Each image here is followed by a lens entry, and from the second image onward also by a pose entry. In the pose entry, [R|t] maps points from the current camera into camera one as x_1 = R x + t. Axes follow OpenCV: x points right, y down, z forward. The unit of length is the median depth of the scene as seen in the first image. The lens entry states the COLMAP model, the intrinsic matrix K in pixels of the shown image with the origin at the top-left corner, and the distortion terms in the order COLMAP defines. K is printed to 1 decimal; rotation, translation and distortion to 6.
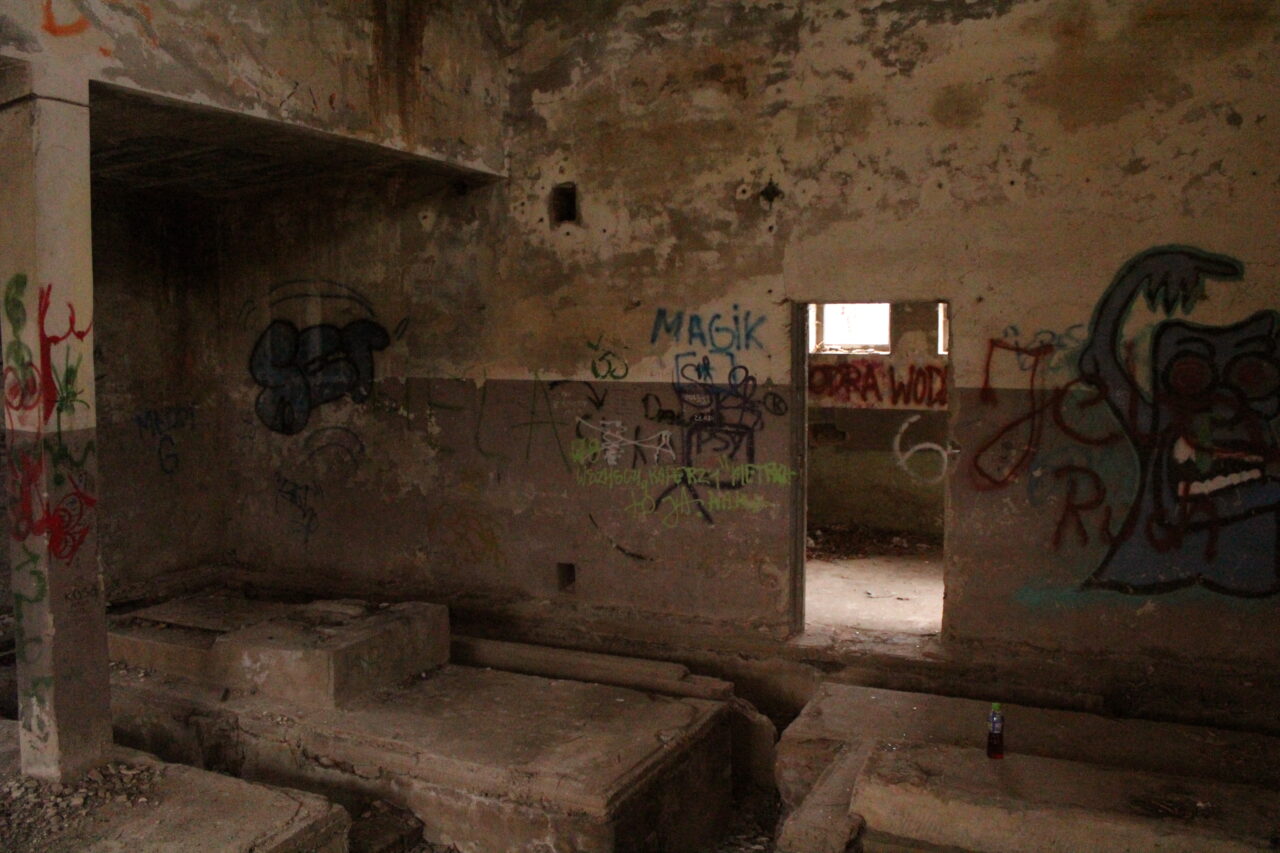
lens RADIAL K [[1074.2, 0, 639.7], [0, 1074.2, 422.8], [0, 0, 1]] dist [-0.159456, 0.144869]
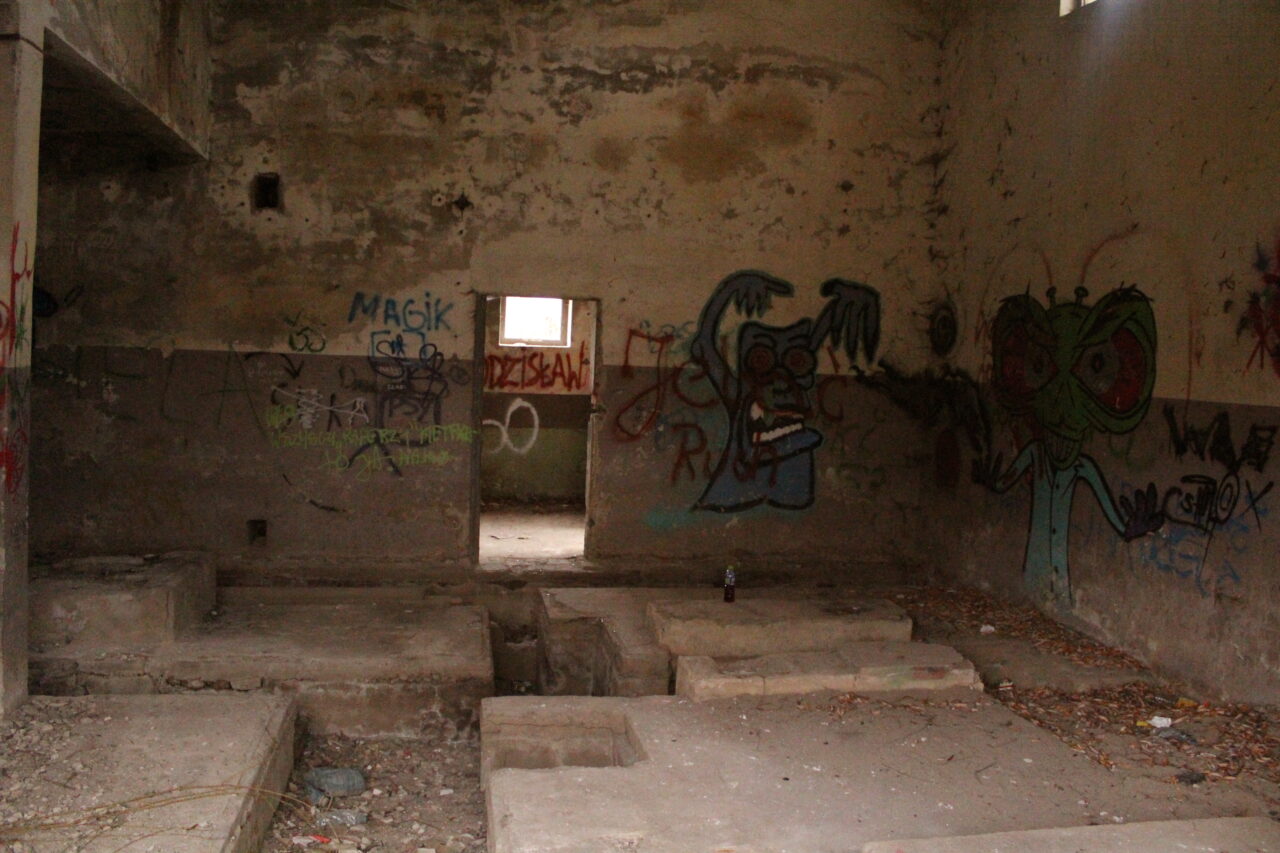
lens RADIAL K [[1074.2, 0, 639.7], [0, 1074.2, 423.3], [0, 0, 1]] dist [-0.159456, 0.144869]
pose [[0.816206, 0.001439, 0.577759, -0.457062], [0.002911, 0.999974, -0.006604, 0.050648], [-0.577754, 0.007072, 0.816180, -0.126886]]
